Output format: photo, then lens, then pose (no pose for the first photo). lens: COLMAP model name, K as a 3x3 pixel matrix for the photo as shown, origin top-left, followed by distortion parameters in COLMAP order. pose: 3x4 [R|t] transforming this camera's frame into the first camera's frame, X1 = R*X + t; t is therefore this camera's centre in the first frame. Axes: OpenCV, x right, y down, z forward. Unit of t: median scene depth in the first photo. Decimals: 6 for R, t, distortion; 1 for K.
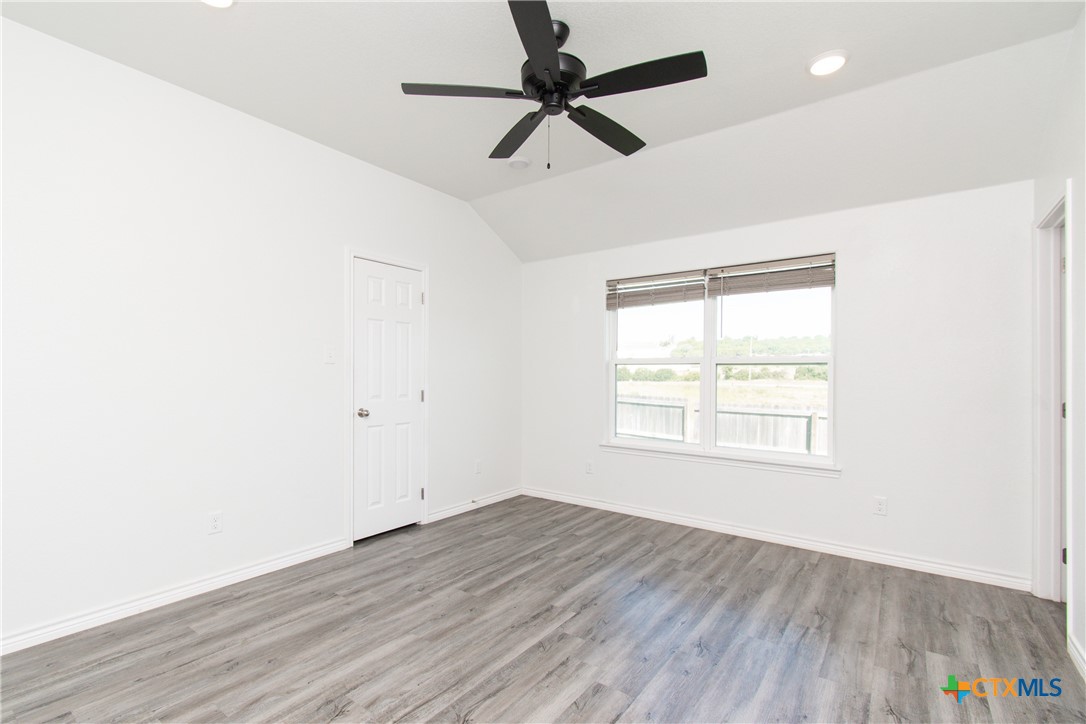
lens RADIAL K [[490.2, 0, 536.6], [0, 490.2, 357.0], [0, 0, 1]] dist [-0.000993, -0.002281]
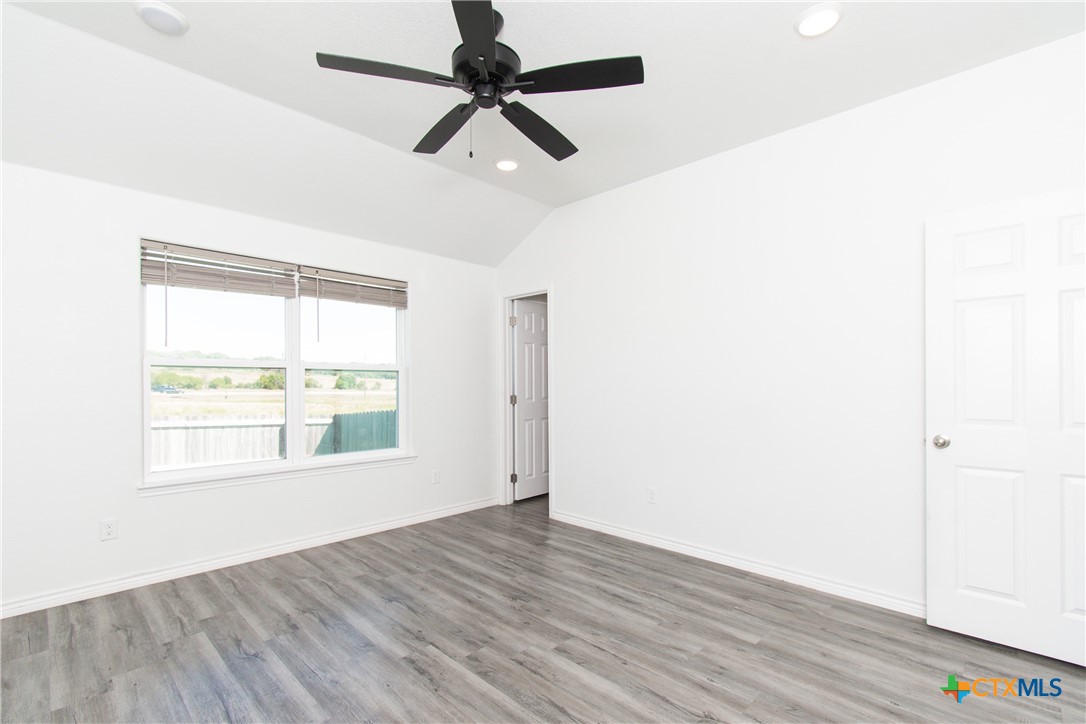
lens RADIAL K [[490.2, 0, 544.7], [0, 490.2, 363.4], [0, 0, 1]] dist [-0.000993, -0.002281]
pose [[0.127509, 0.031591, 0.991334, -0.704581], [-0.036784, 0.998956, -0.027103, 0.016449], [-0.991155, -0.033009, 0.128538, 0.602929]]
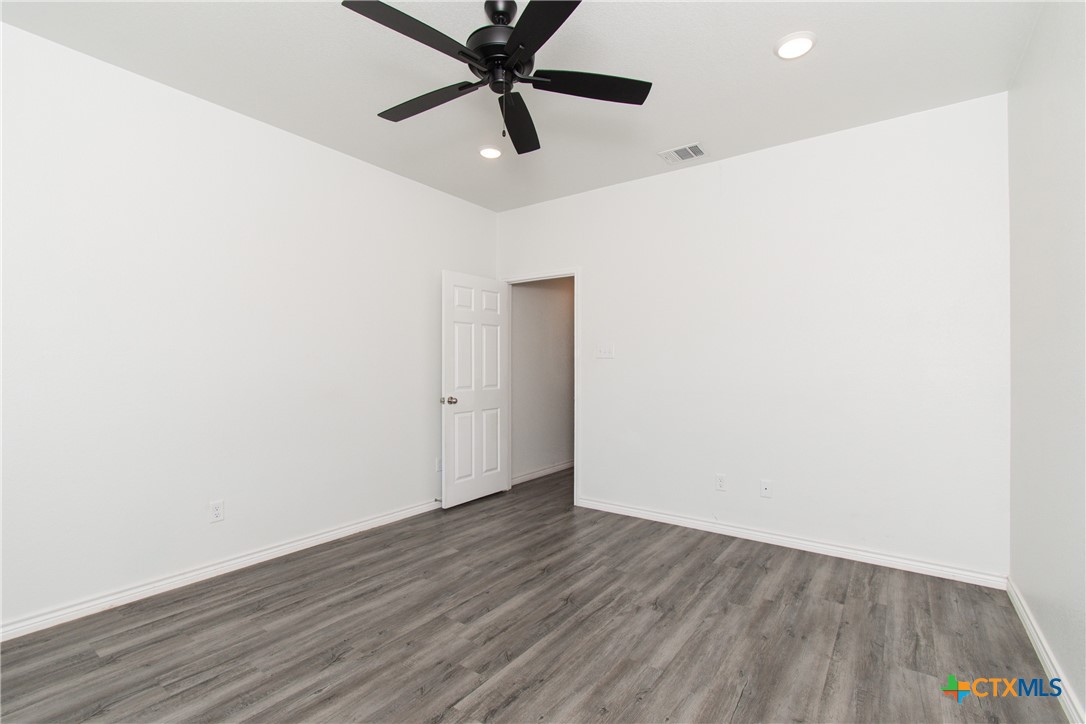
lens RADIAL K [[490.2, 0, 546.6], [0, 490.2, 368.1], [0, 0, 1]] dist [-0.000993, -0.002281]
pose [[-0.999757, -0.006971, -0.020897, -0.030009], [-0.006299, 0.999466, -0.032055, 0.052327], [0.021109, -0.031915, -0.999268, 1.498724]]
